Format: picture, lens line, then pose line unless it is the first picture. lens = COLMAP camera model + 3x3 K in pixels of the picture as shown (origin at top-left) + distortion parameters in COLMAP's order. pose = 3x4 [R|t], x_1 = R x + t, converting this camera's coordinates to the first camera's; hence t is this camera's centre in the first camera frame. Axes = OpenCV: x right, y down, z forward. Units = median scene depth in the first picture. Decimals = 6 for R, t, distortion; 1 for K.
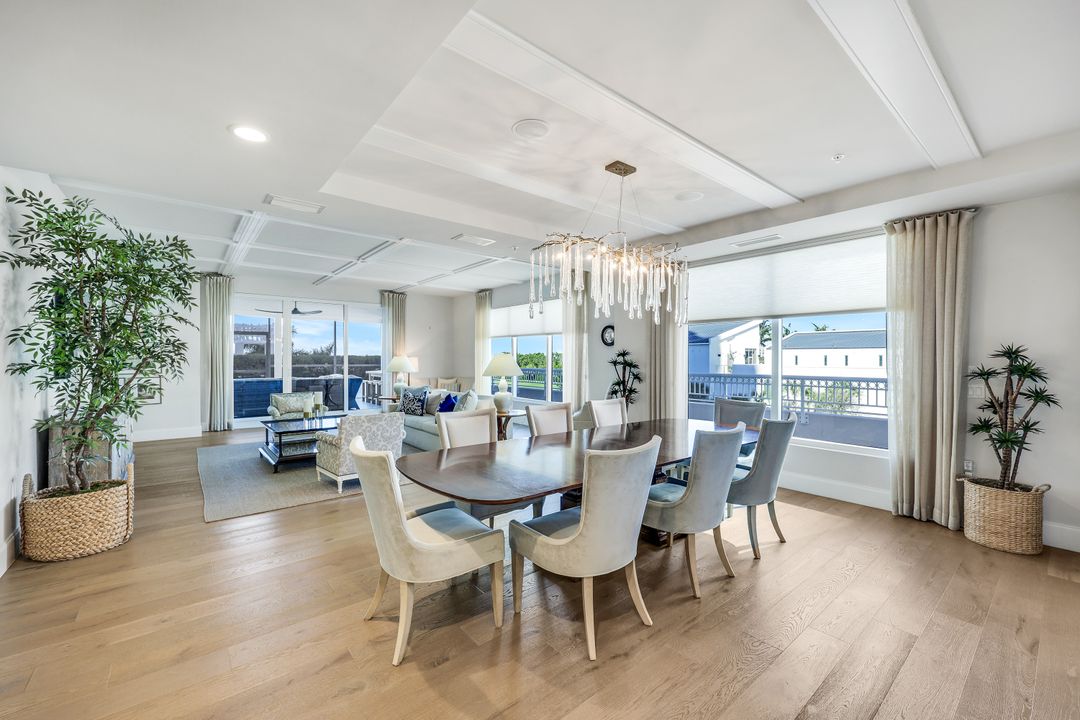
lens RADIAL K [[439.7, 0, 540.1], [0, 439.7, 358.0], [0, 0, 1]] dist [-0.001552, -0.000405]
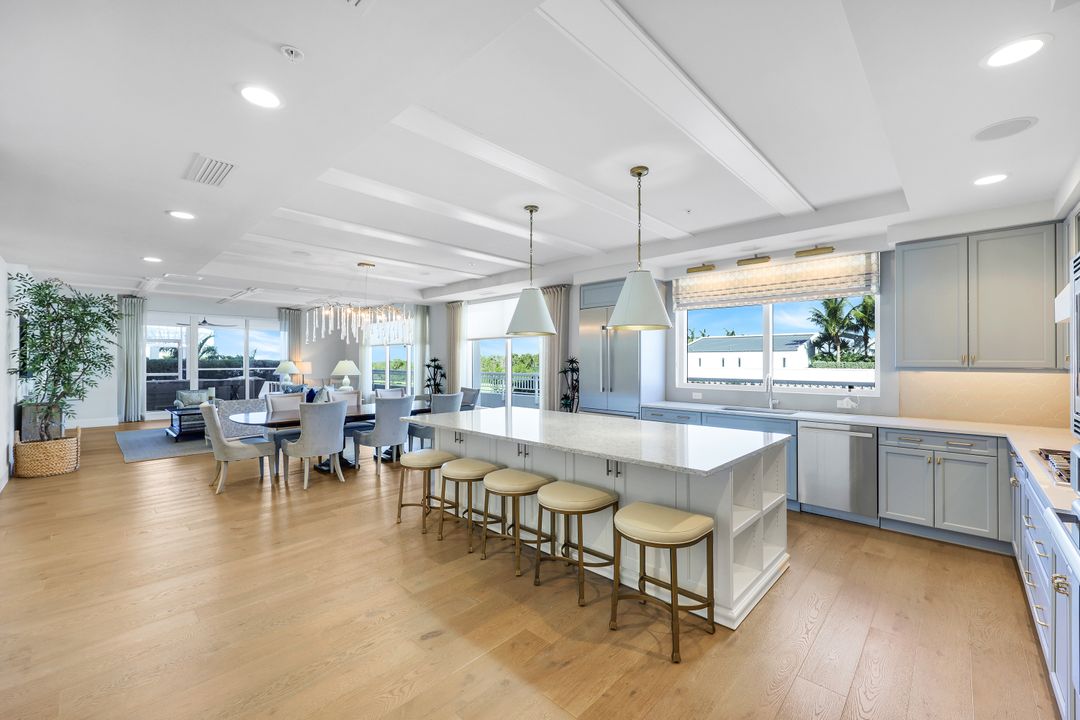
lens RADIAL K [[439.7, 0, 540.1], [0, 439.7, 358.0], [0, 0, 1]] dist [-0.001552, -0.000405]
pose [[0.993031, -0.002629, 0.117826, 0.372267], [0.003310, 0.999979, -0.005583, -0.006646], [-0.117809, 0.005934, 0.993019, -0.517882]]
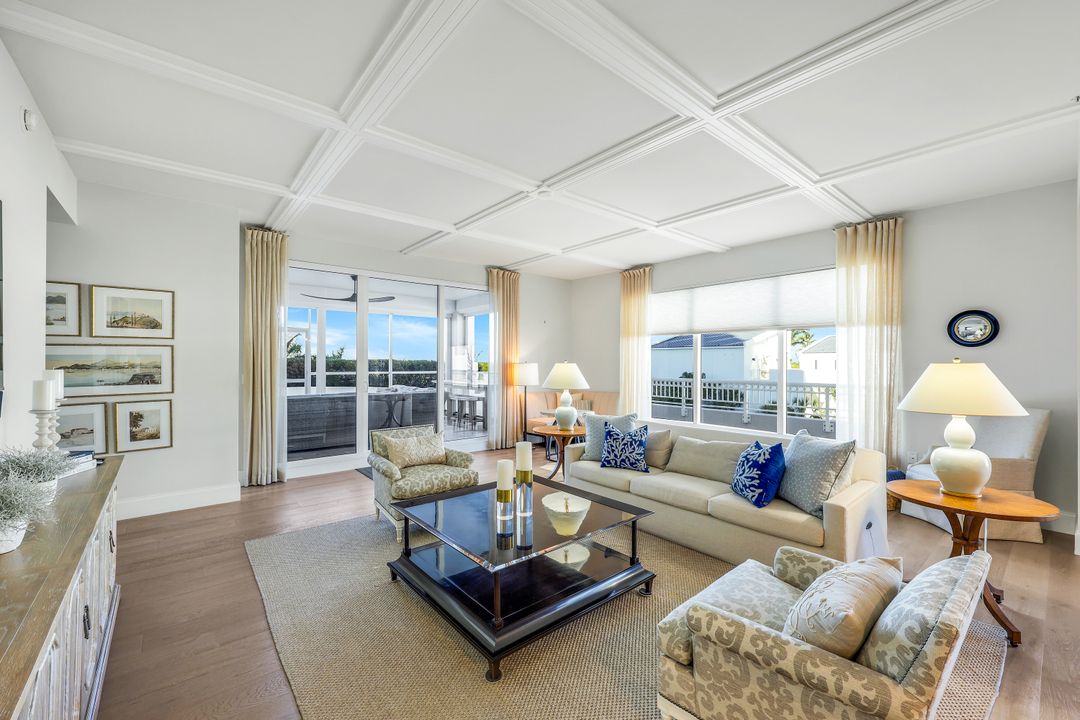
lens RADIAL K [[431.7, 0, 536.0], [0, 431.7, 362.1], [0, 0, 1]] dist [-0.000280, -0.000078]
pose [[0.999976, 0.006767, -0.001536, -0.486536], [-0.006767, 0.999977, 0.000226, -0.005808], [0.001537, -0.000215, 0.999999, 0.547750]]
